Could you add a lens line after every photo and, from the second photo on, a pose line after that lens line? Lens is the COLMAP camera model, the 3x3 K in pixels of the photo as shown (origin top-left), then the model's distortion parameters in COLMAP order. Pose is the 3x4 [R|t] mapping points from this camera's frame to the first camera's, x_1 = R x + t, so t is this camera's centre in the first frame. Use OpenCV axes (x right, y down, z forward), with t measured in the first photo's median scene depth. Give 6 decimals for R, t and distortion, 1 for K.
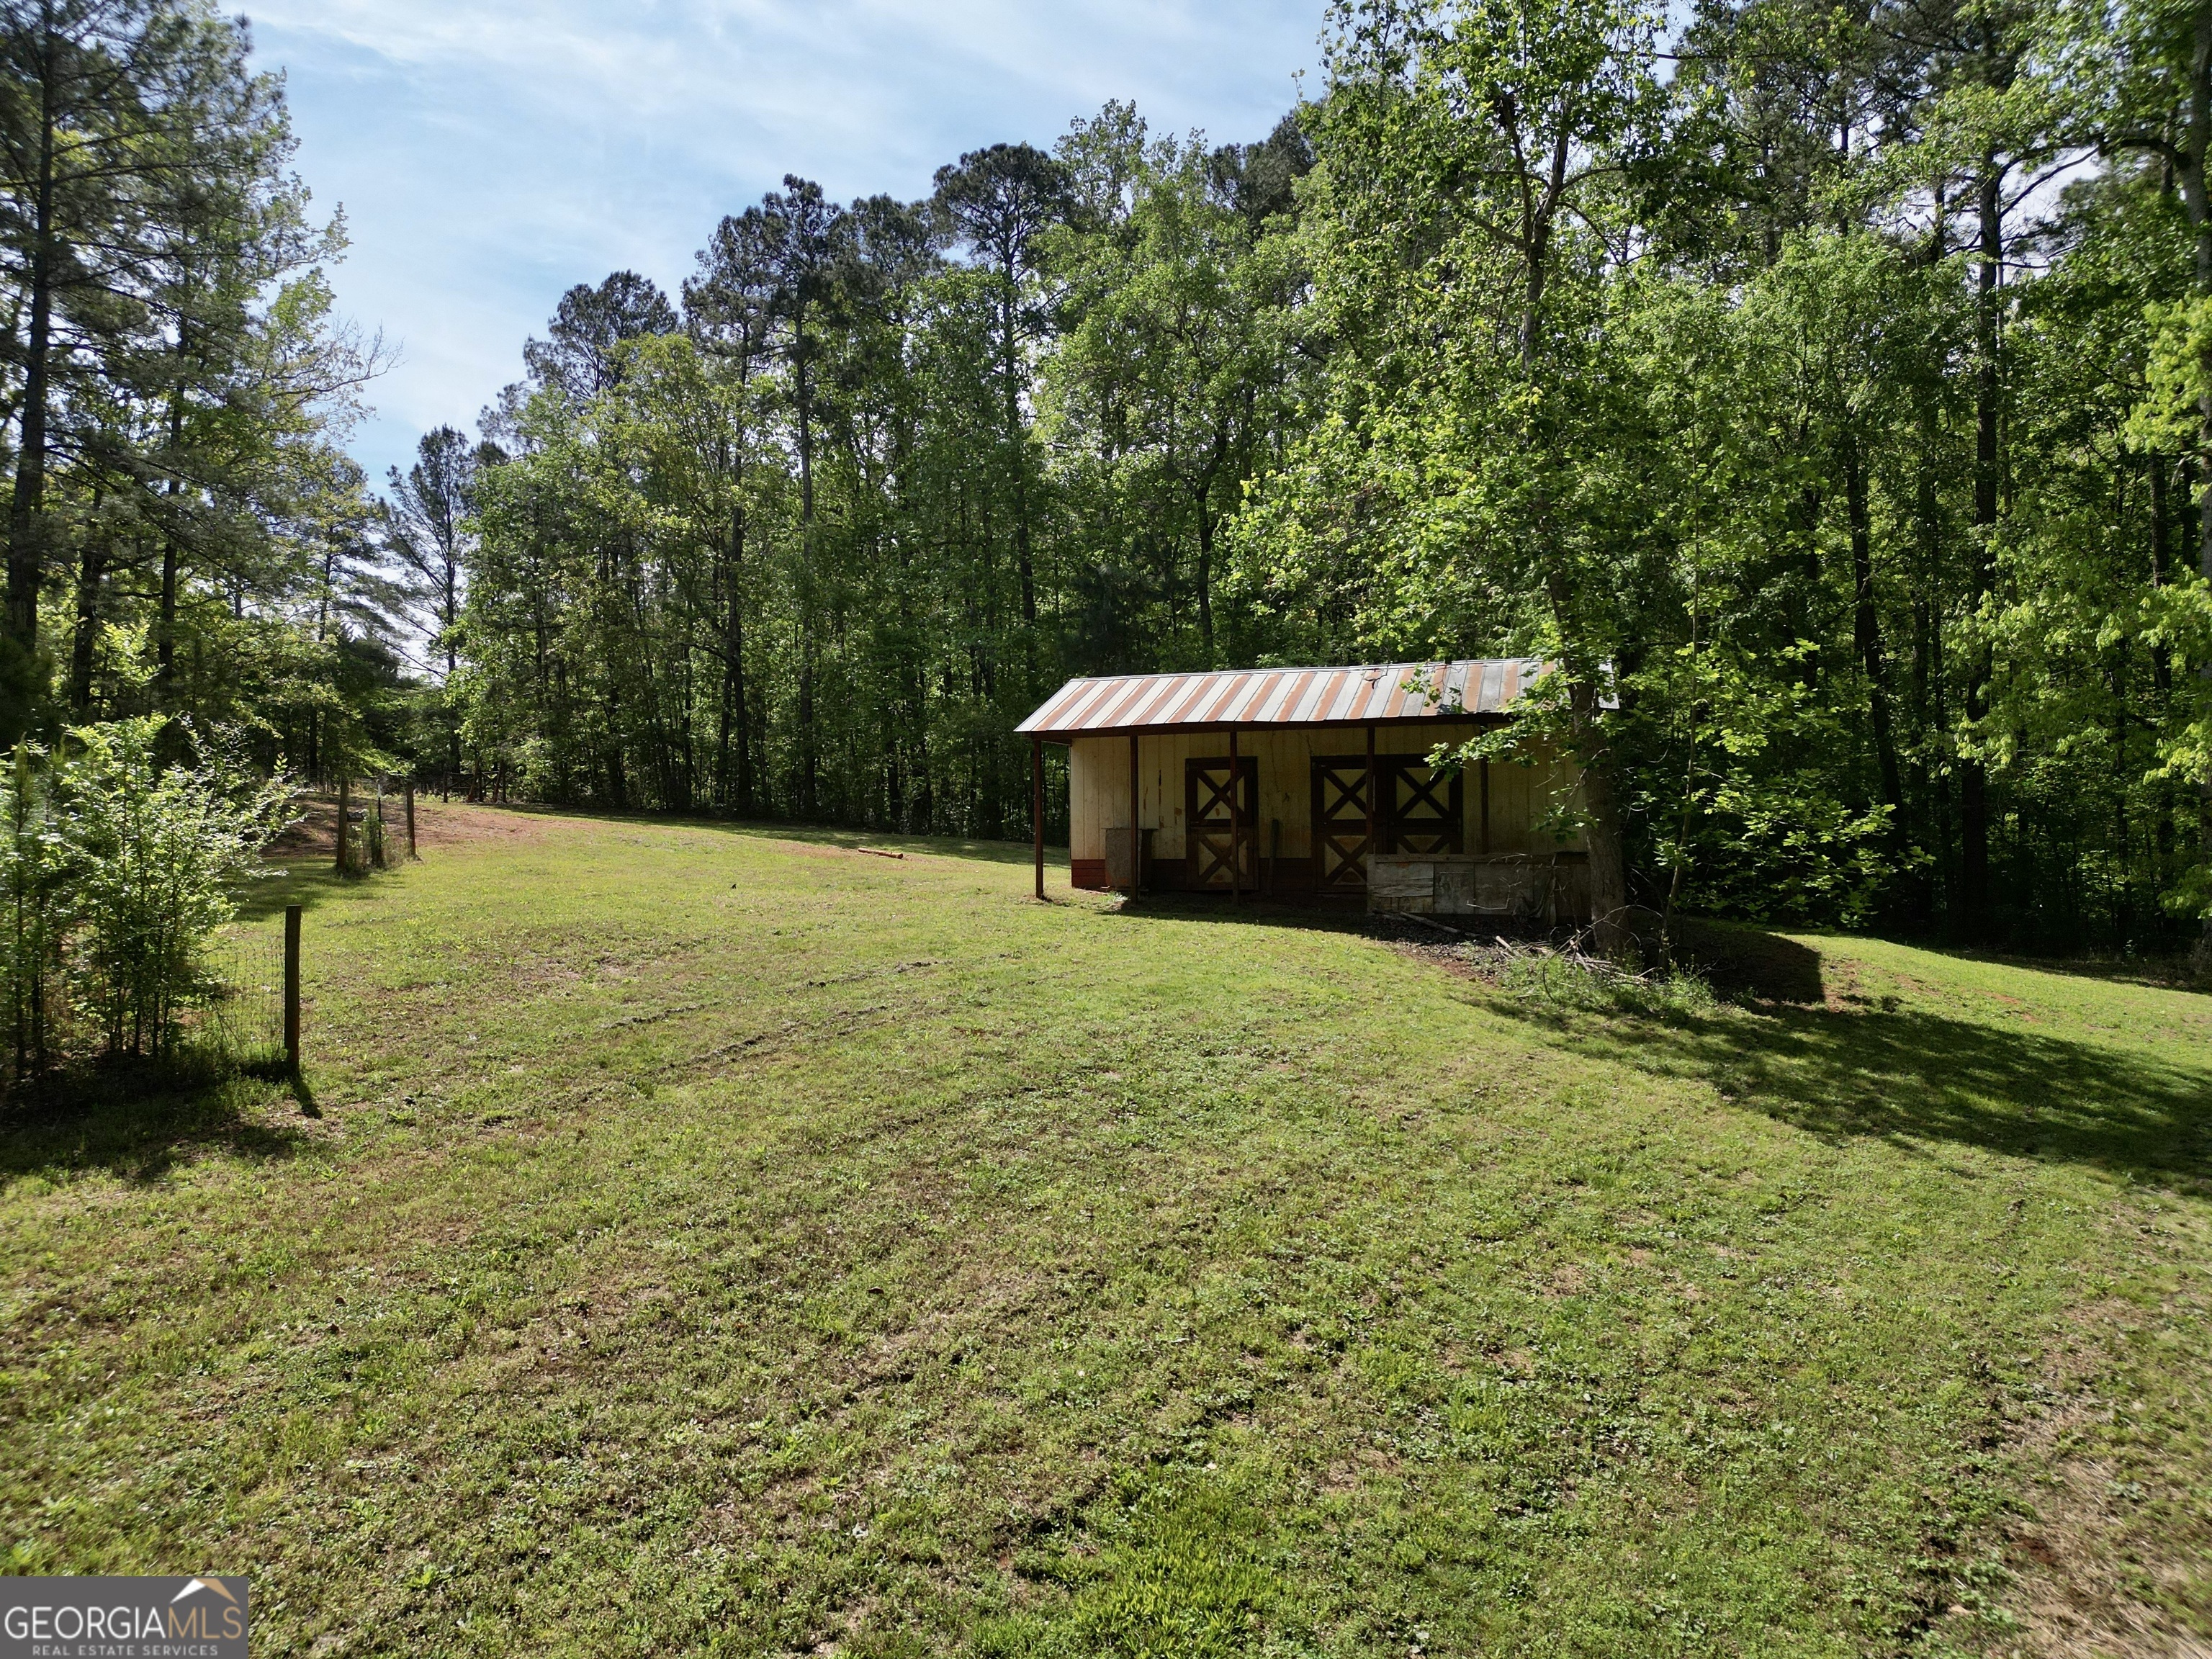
lens RADIAL K [[1555.7, 0, 1105.8], [0, 1555.7, 882.5], [0, 0, 1]] dist [-0.007109, -0.004338]
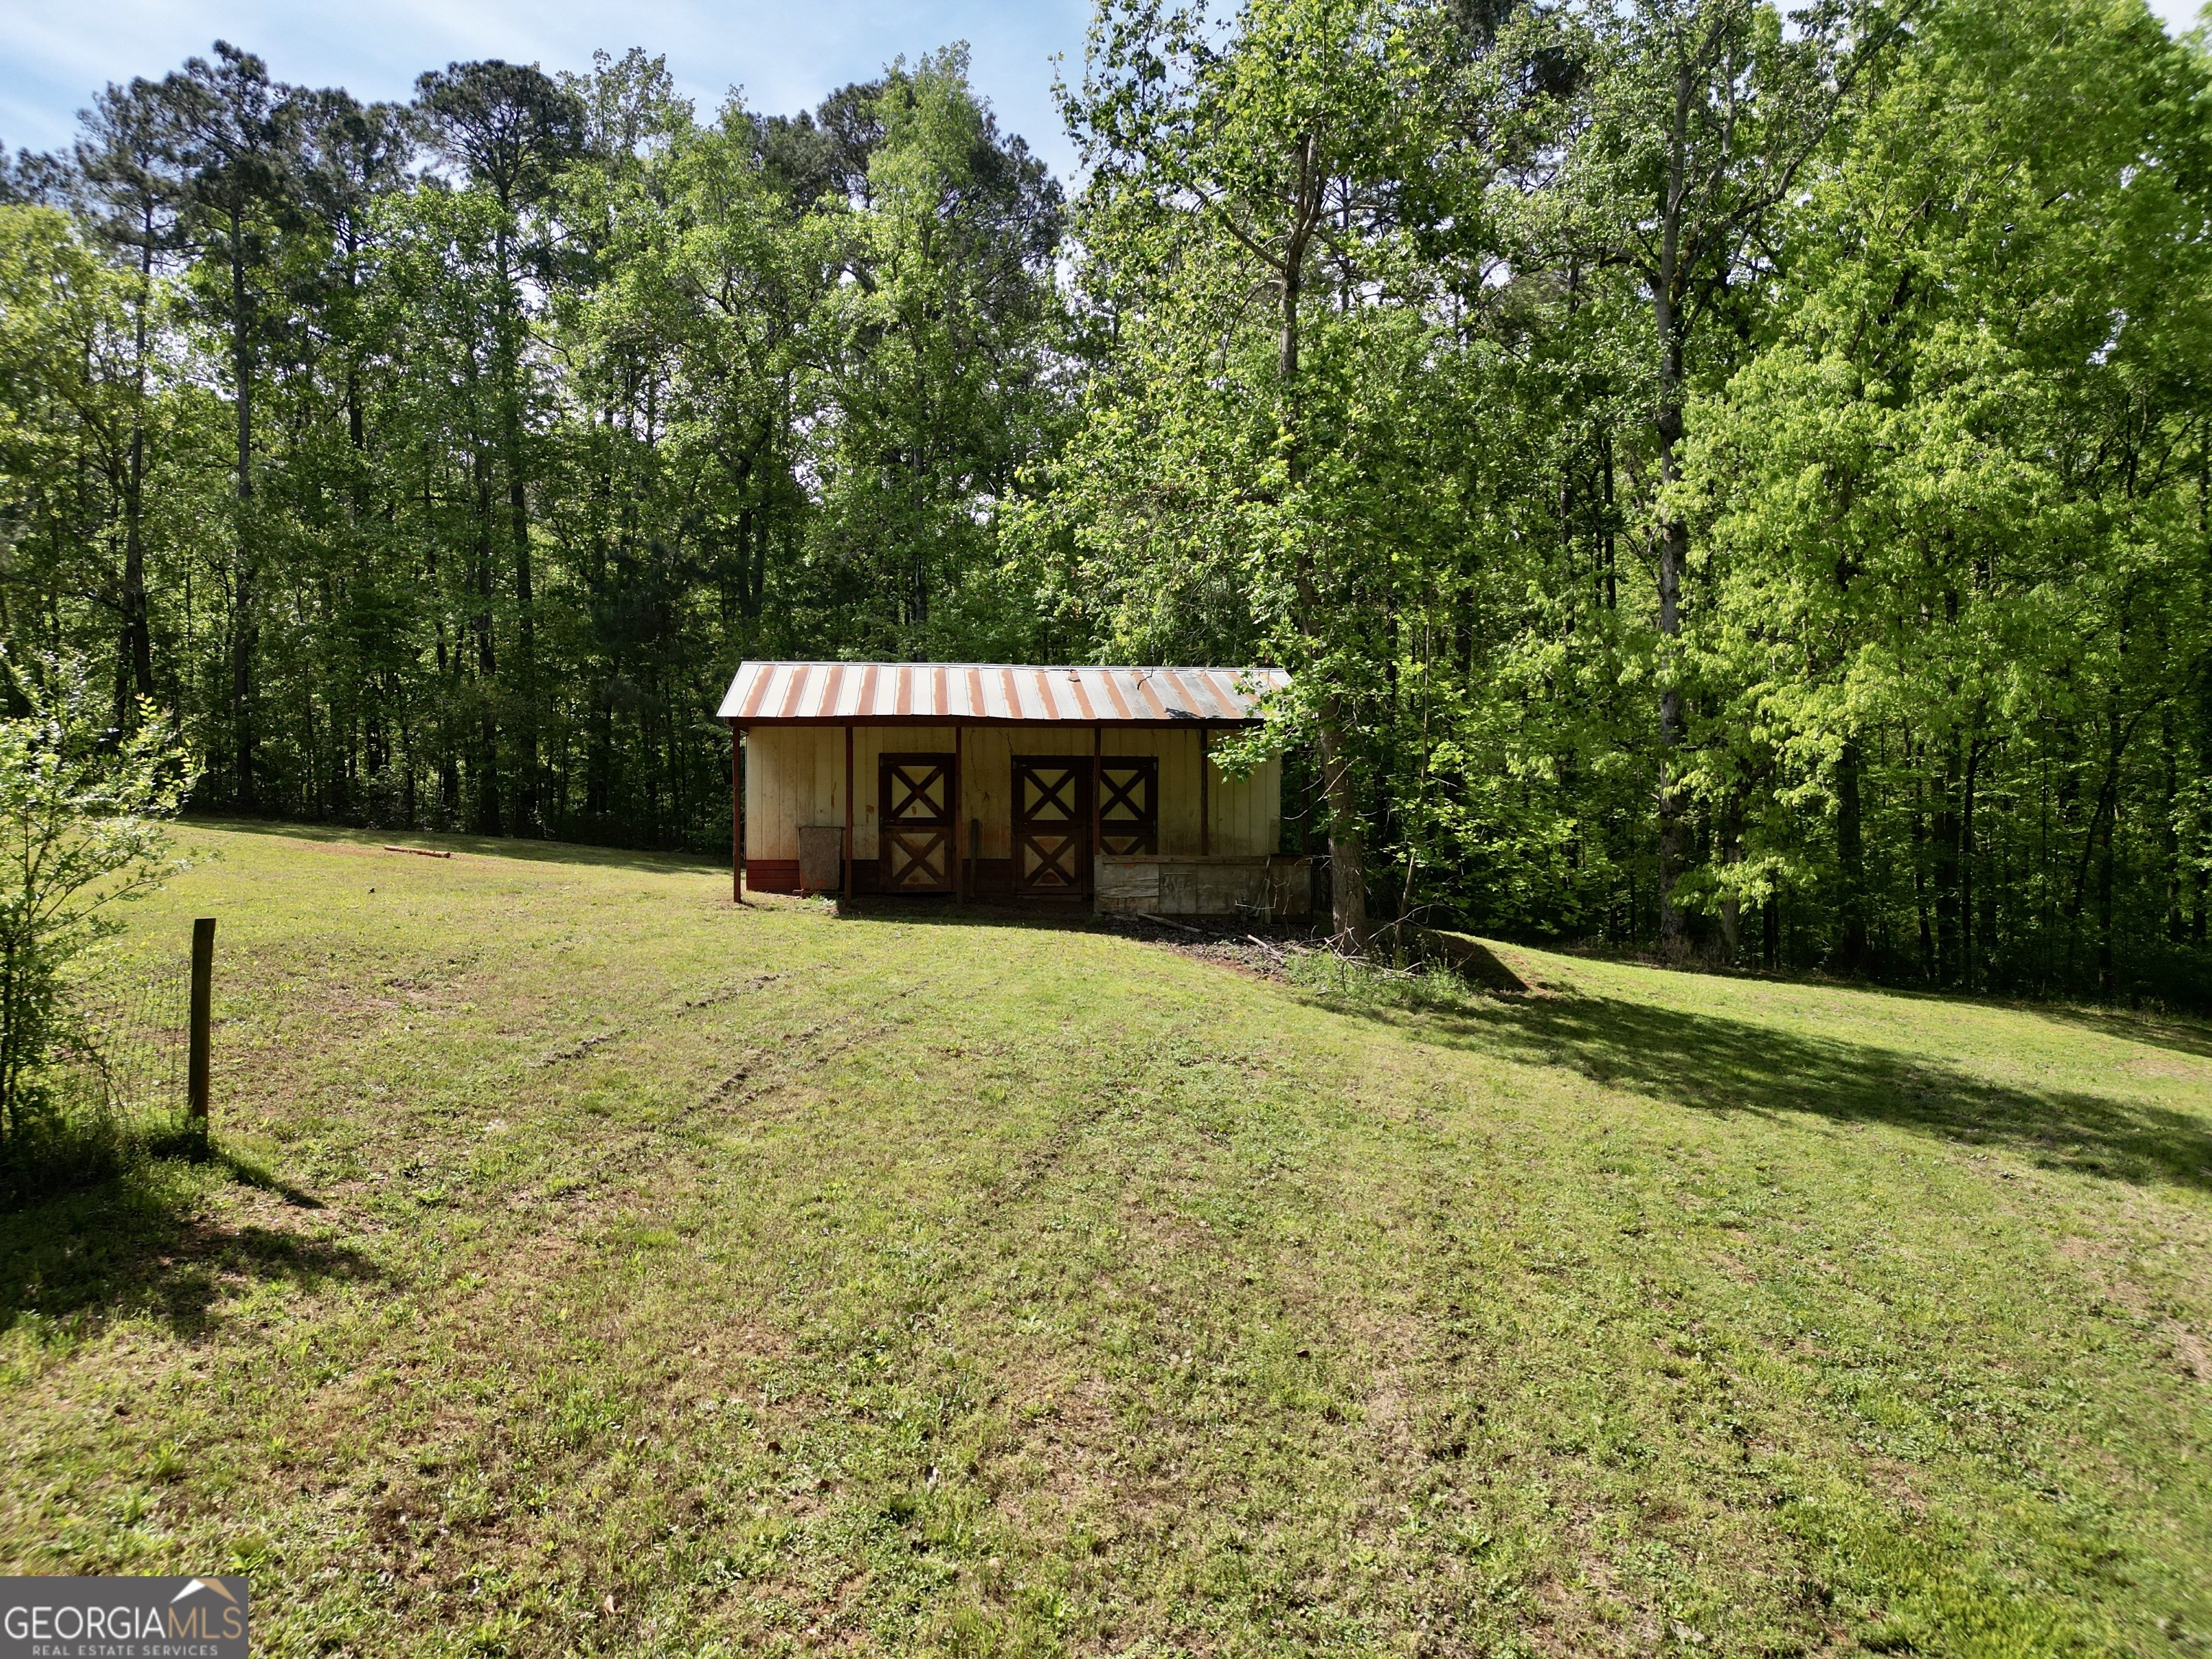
lens RADIAL K [[1557.3, 0, 1106.0], [0, 1557.3, 829.5], [0, 0, 1]] dist [0.064776, -0.058266]
pose [[0.912698, 0.012229, 0.408453, -0.210154], [0.003619, 0.999271, -0.038005, 0.003127], [-0.408620, 0.036165, 0.911988, 0.081497]]
